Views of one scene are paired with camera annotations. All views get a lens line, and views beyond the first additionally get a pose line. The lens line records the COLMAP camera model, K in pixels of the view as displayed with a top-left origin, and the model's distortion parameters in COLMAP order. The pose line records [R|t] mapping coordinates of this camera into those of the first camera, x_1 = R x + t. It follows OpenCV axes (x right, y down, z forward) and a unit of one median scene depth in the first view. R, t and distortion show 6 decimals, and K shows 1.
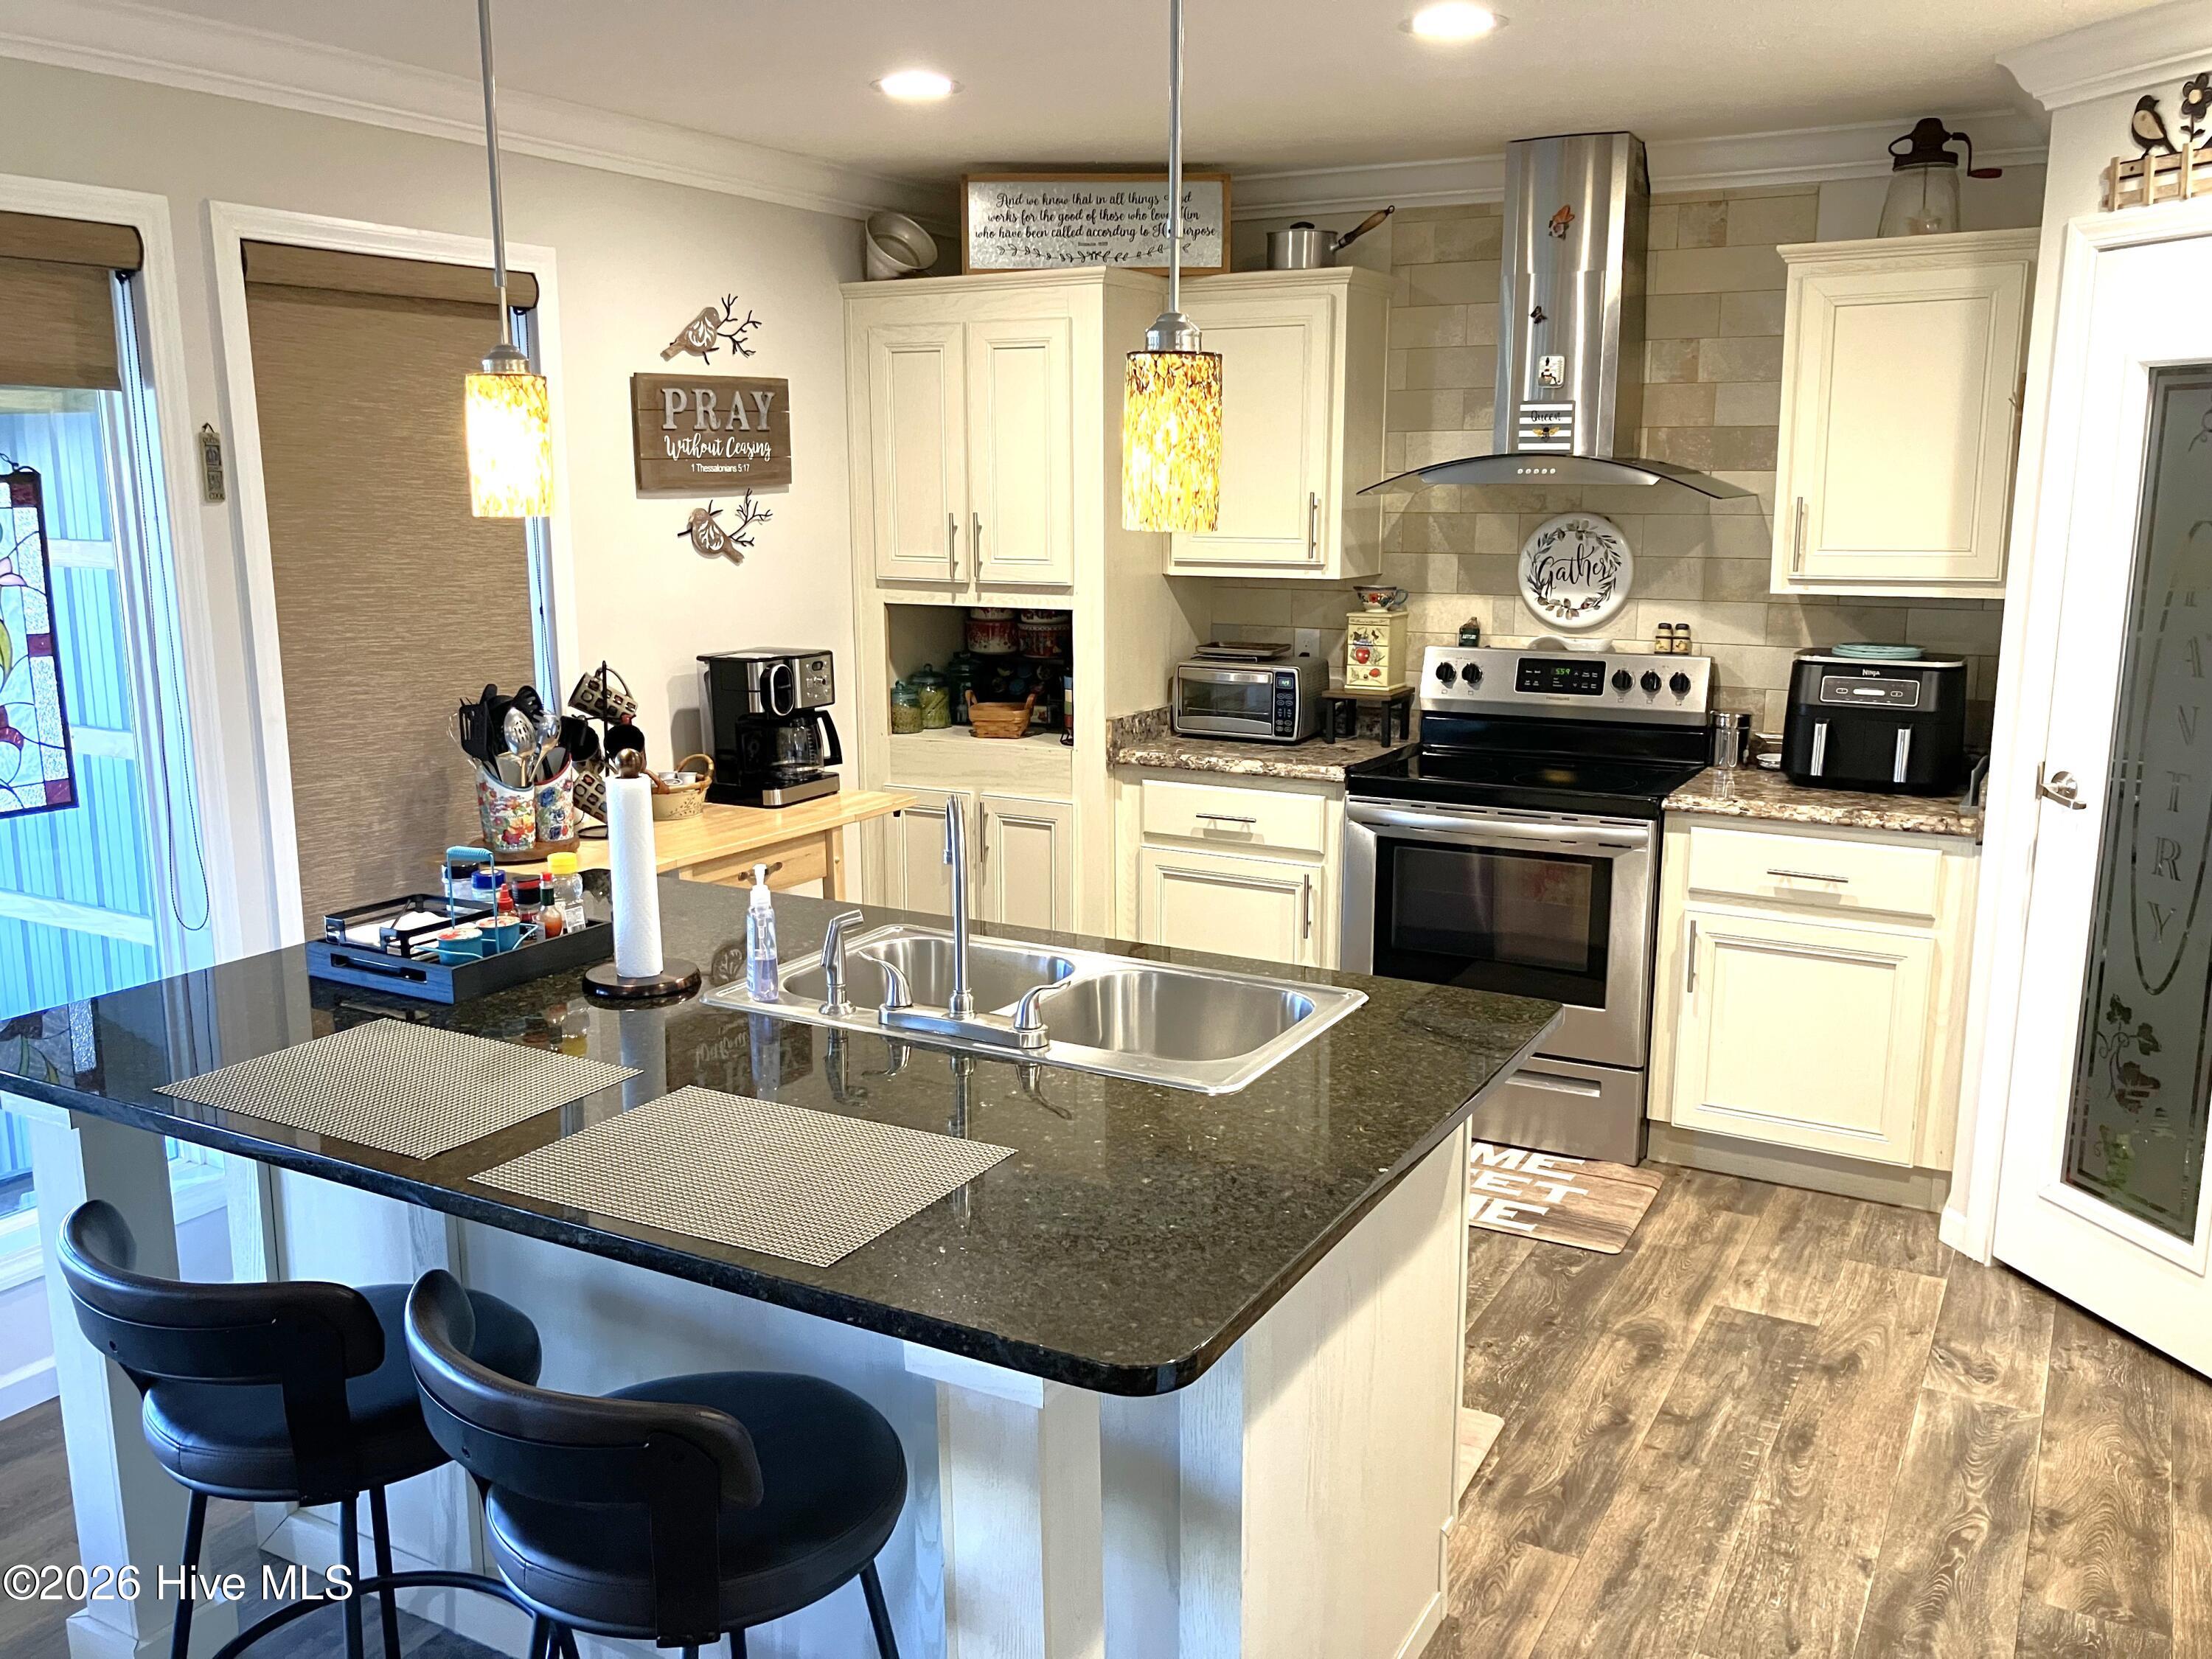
lens RADIAL K [[1835.0, 0, 1113.7], [0, 1835.0, 810.6], [0, 0, 1]] dist [0.069118, -0.090758]
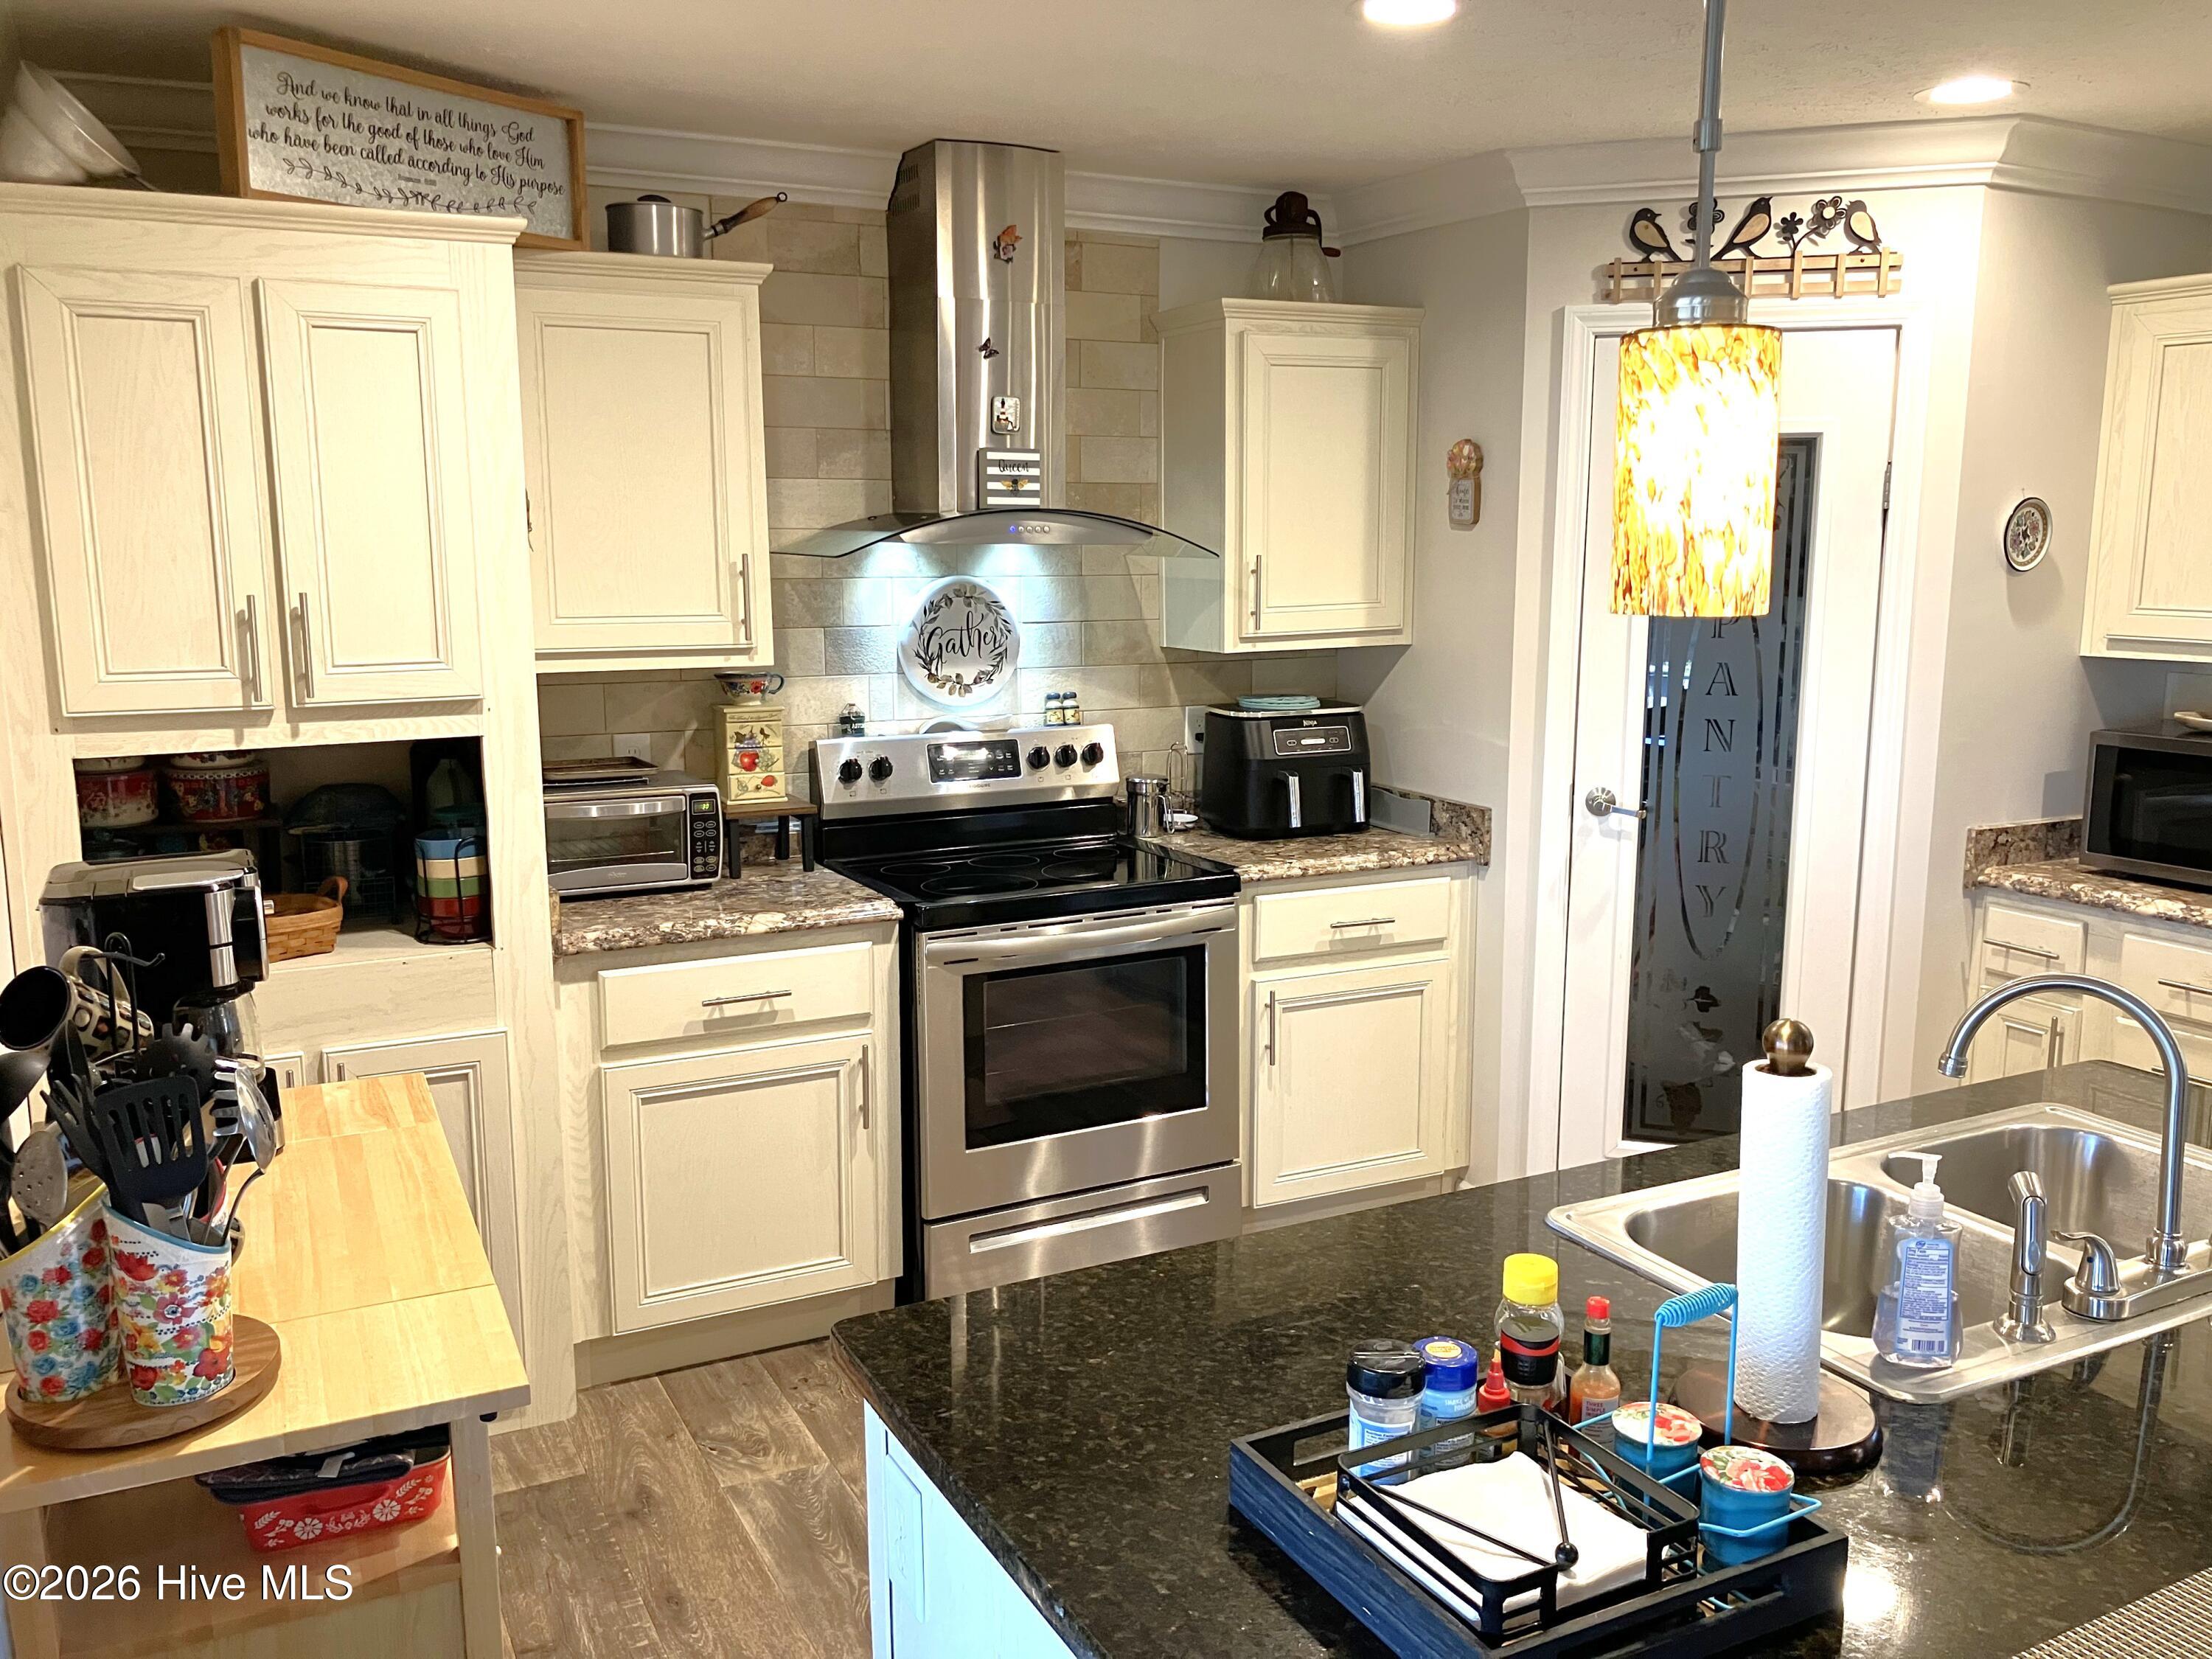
lens RADIAL K [[1793.2, 0, 1112.9], [0, 1793.2, 813.0], [0, 0, 1]] dist [0.089809, -0.169485]
pose [[0.555873, -0.126937, 0.821518, -0.431368], [0.153892, 0.986903, 0.048362, -0.079411], [-0.816898, 0.099542, 0.568128, 0.458720]]
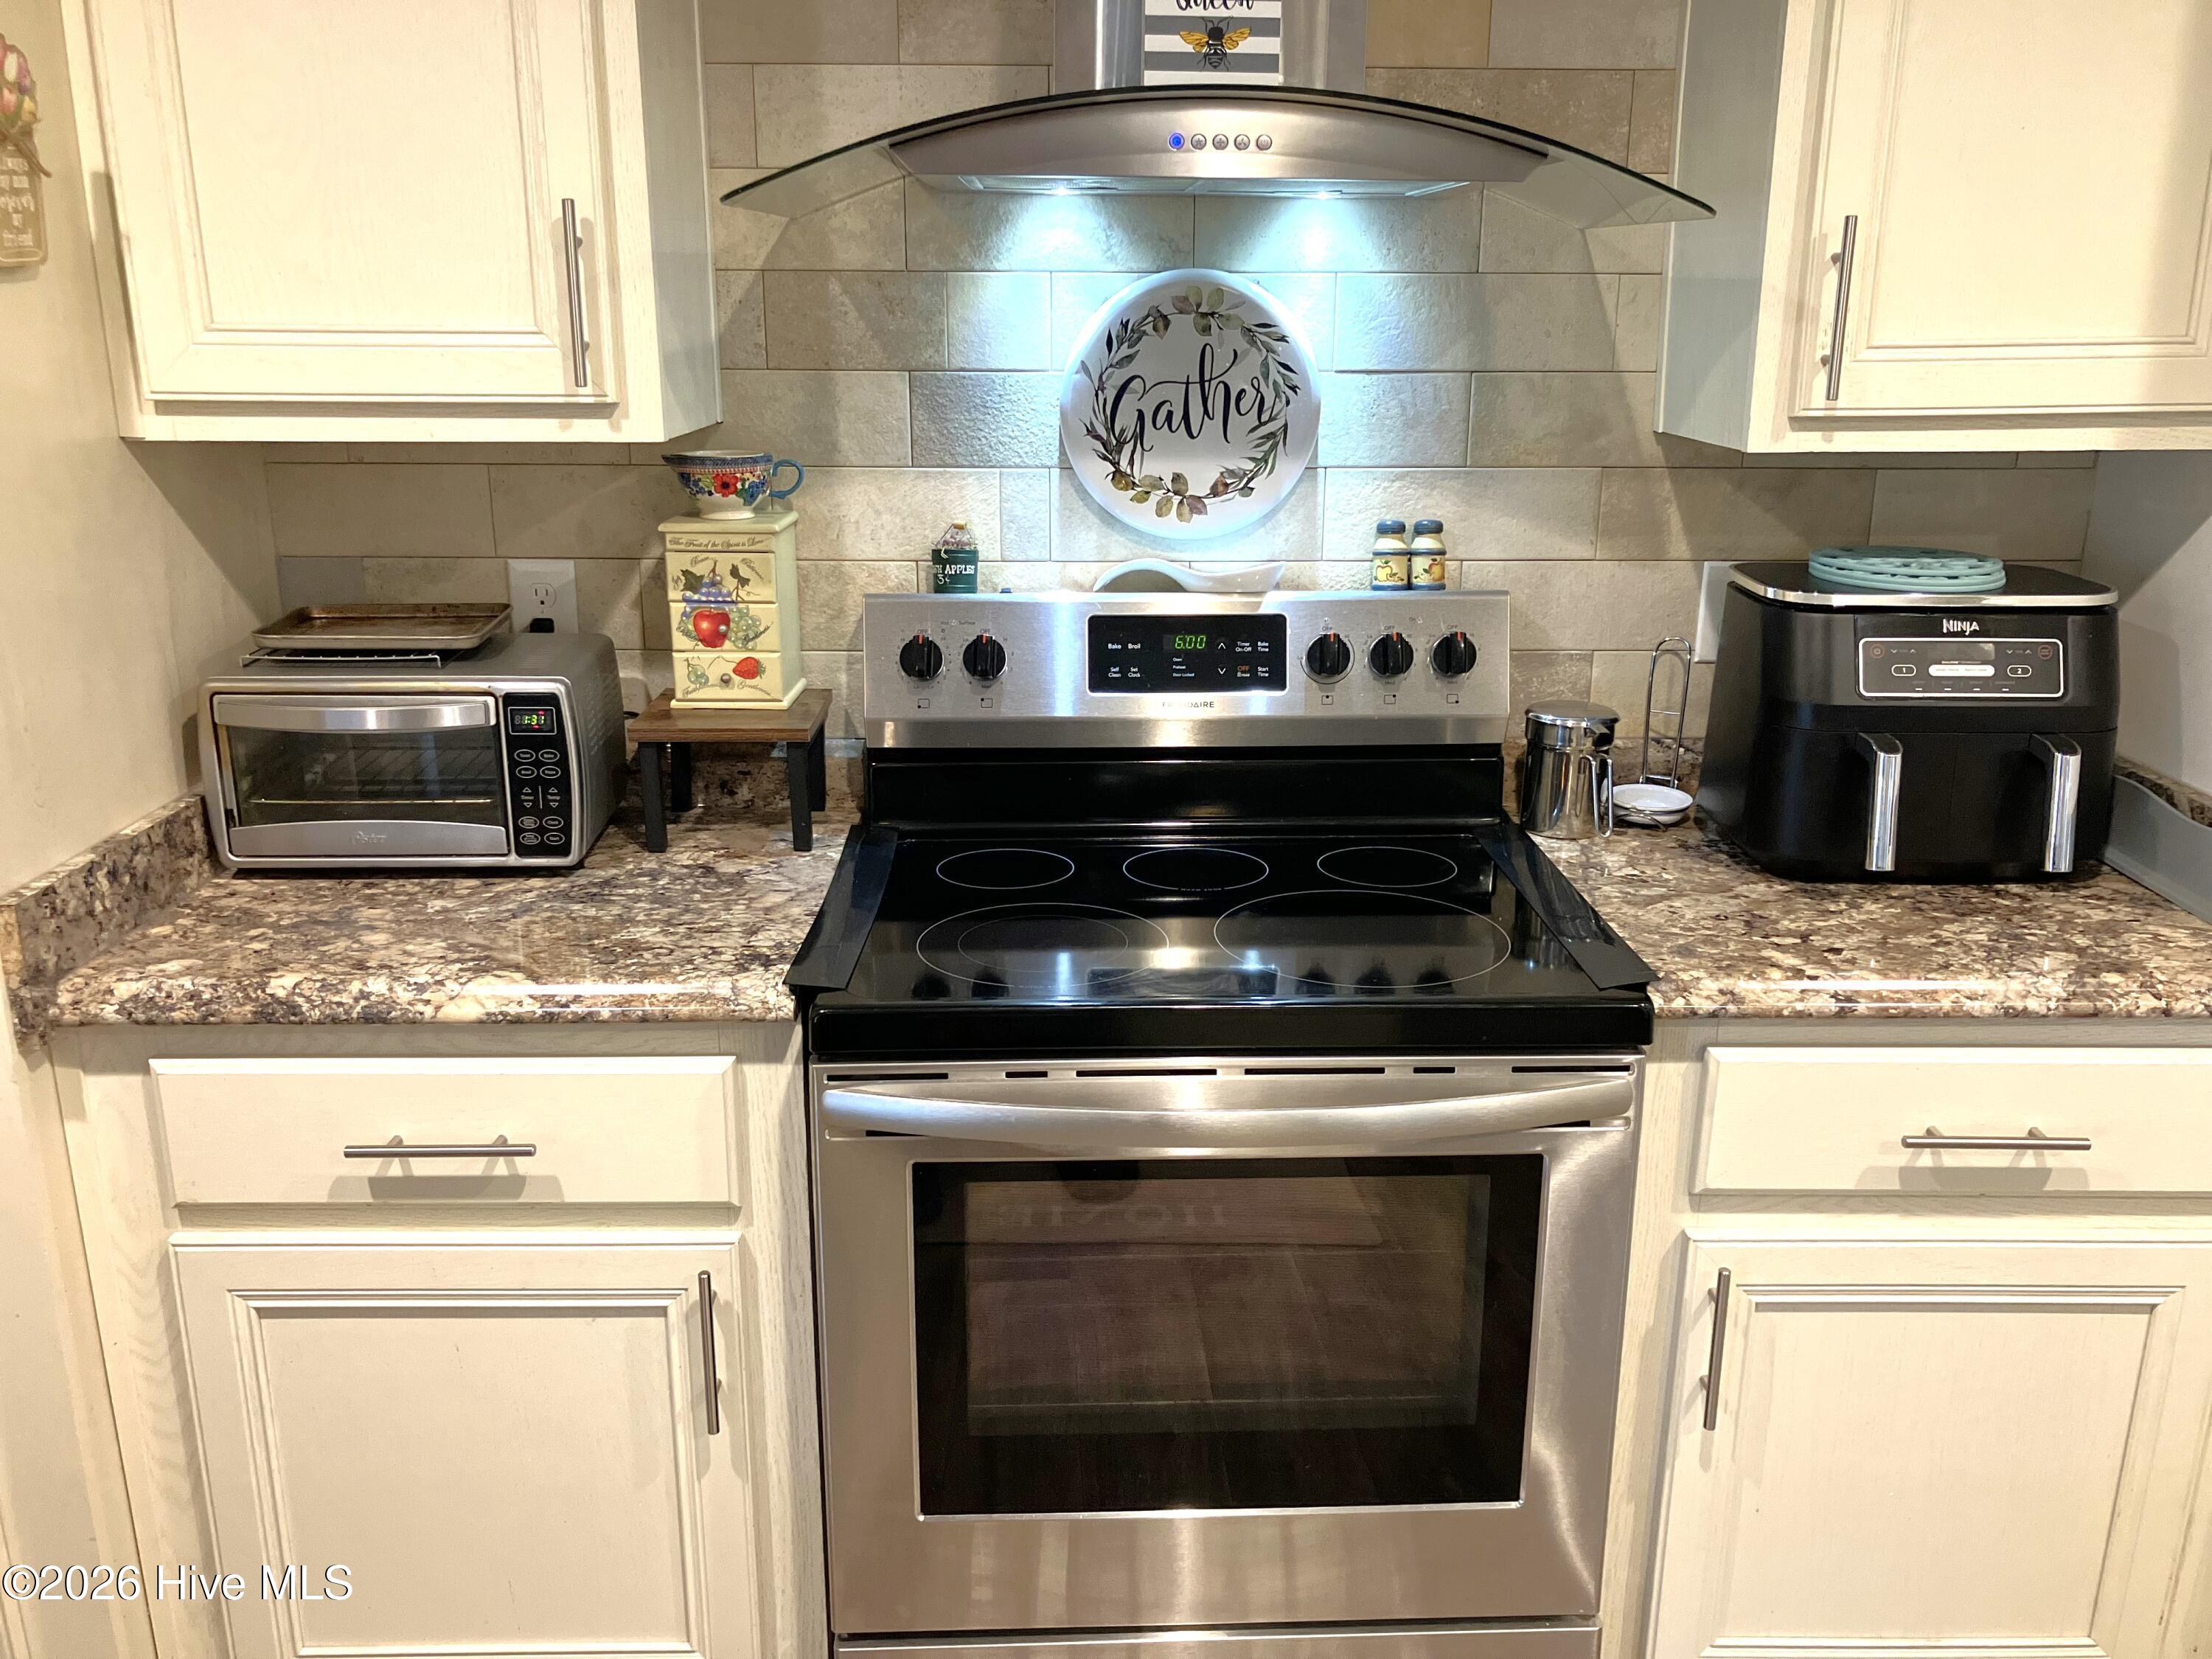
lens RADIAL K [[1835.0, 0, 1113.7], [0, 1835.0, 810.6], [0, 0, 1]] dist [0.069118, -0.090758]
pose [[0.865776, -0.131128, 0.482947, 0.010448], [0.086366, 0.989731, 0.113900, -0.087004], [-0.492923, -0.056902, 0.868210, 0.625693]]
